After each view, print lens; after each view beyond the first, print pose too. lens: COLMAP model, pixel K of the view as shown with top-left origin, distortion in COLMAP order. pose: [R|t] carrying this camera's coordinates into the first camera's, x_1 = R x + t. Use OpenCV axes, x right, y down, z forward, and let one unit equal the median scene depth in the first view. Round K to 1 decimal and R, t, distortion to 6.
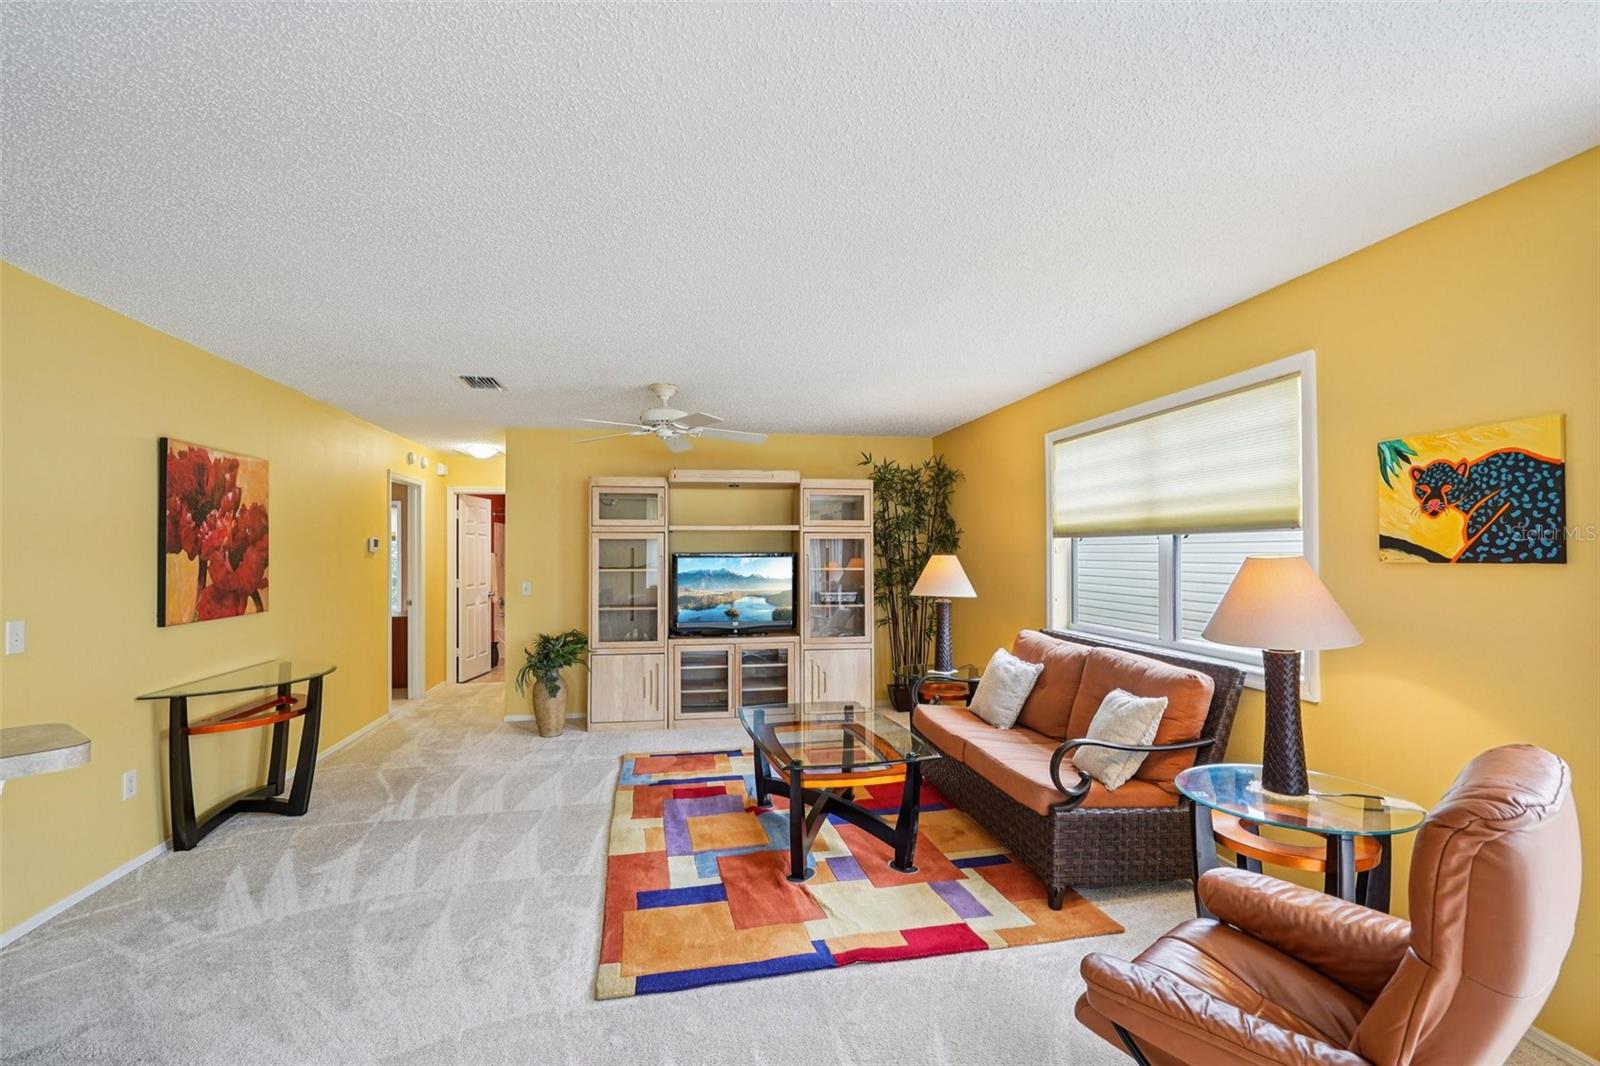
lens RADIAL K [[725.2, 0, 800.9], [0, 725.2, 545.1], [0, 0, 1]] dist [-0.008004, 0.004239]
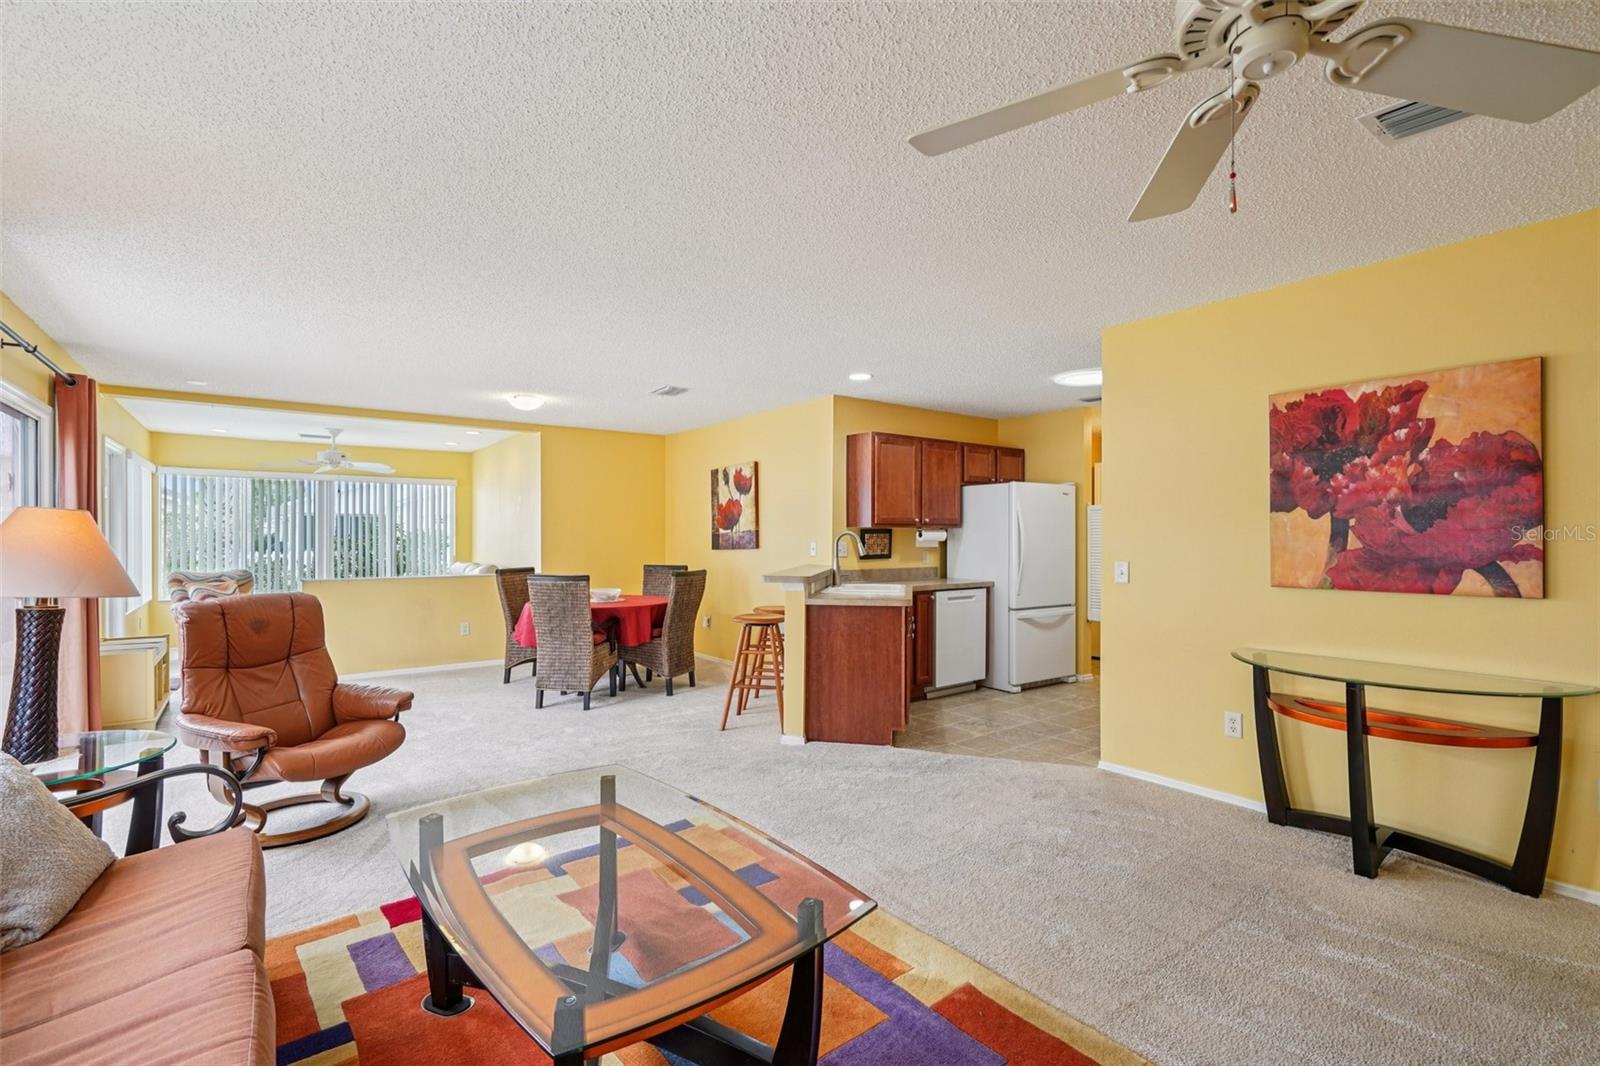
lens RADIAL K [[725.2, 0, 799.3], [0, 725.2, 535.8], [0, 0, 1]] dist [-0.008004, 0.004239]
pose [[-0.894664, 0.004700, -0.446715, 0.118045], [0.009130, 0.999928, -0.007765, 0.039118], [0.446646, -0.011025, -0.894643, 1.373754]]
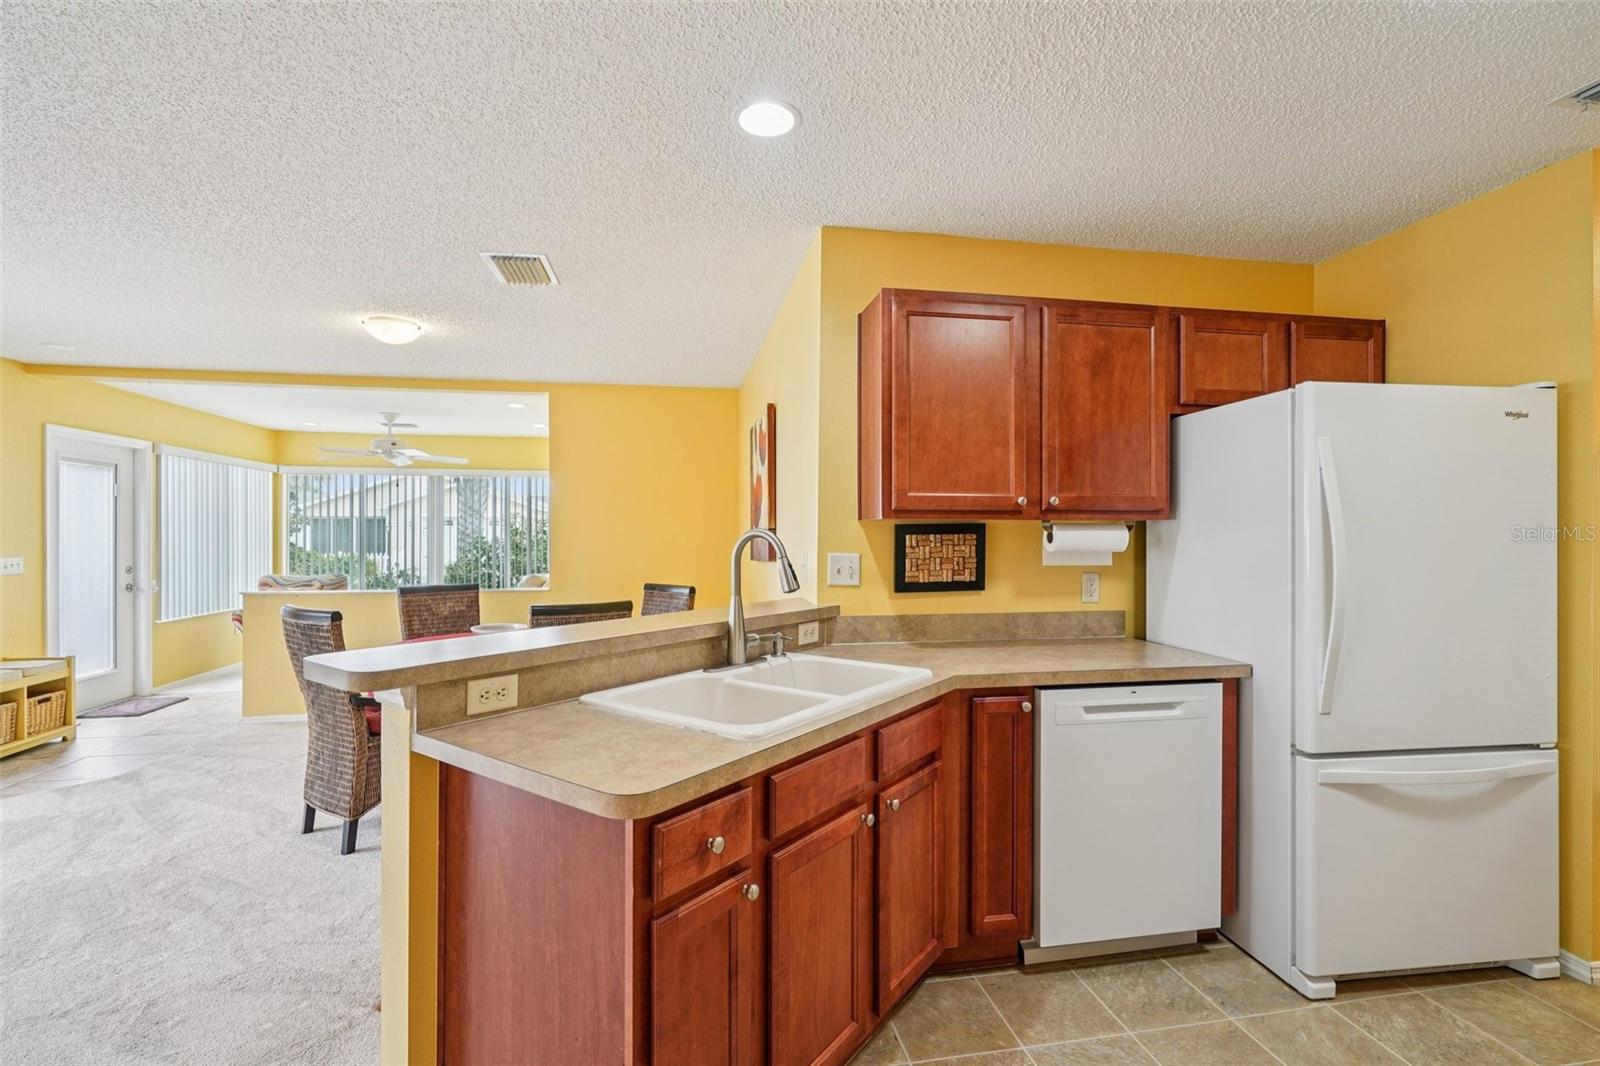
lens RADIAL K [[725.2, 0, 798.1], [0, 725.2, 535.5], [0, 0, 1]] dist [-0.008004, 0.004239]
pose [[-0.999989, 0.004677, 0.001006, -0.602780], [0.004665, 0.999925, -0.011345, 0.031893], [-0.001059, -0.011340, -0.999935, 0.730139]]
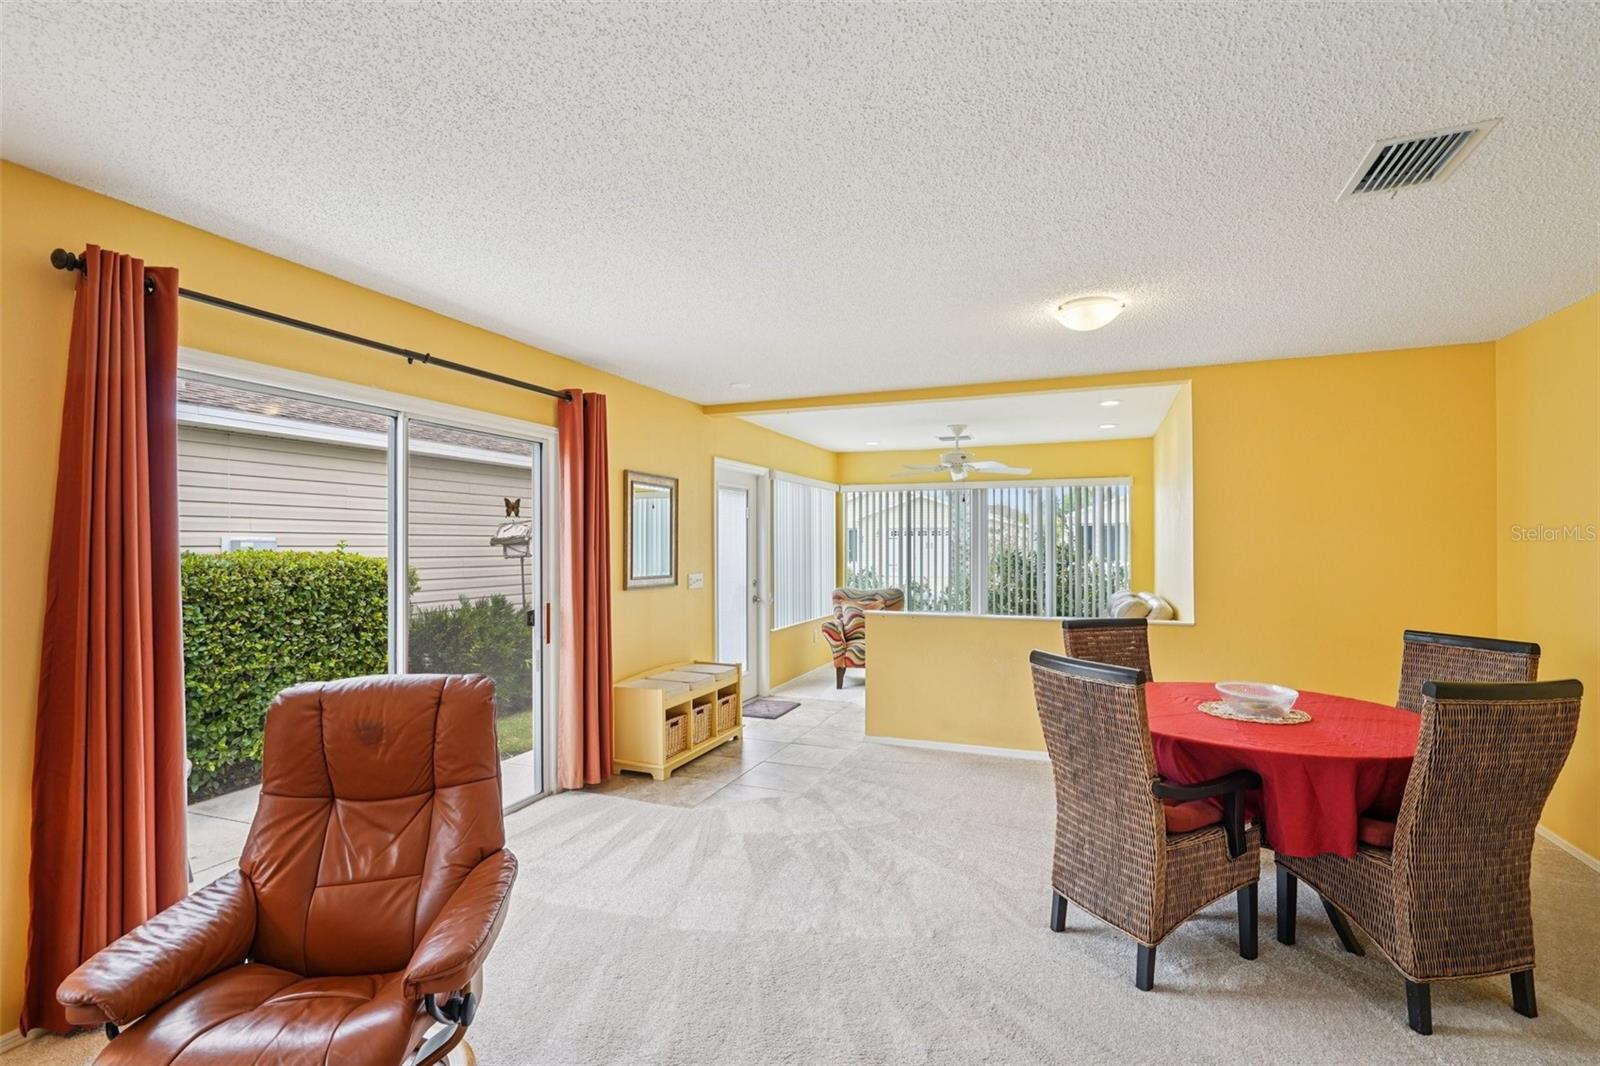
lens RADIAL K [[725.2, 0, 803.5], [0, 725.2, 539.7], [0, 0, 1]] dist [-0.008004, 0.004239]
pose [[-0.847864, 0.009321, 0.530132, -0.209095], [0.000205, 0.999851, -0.017252, 0.007589], [-0.530214, -0.014518, -0.847740, 0.606889]]
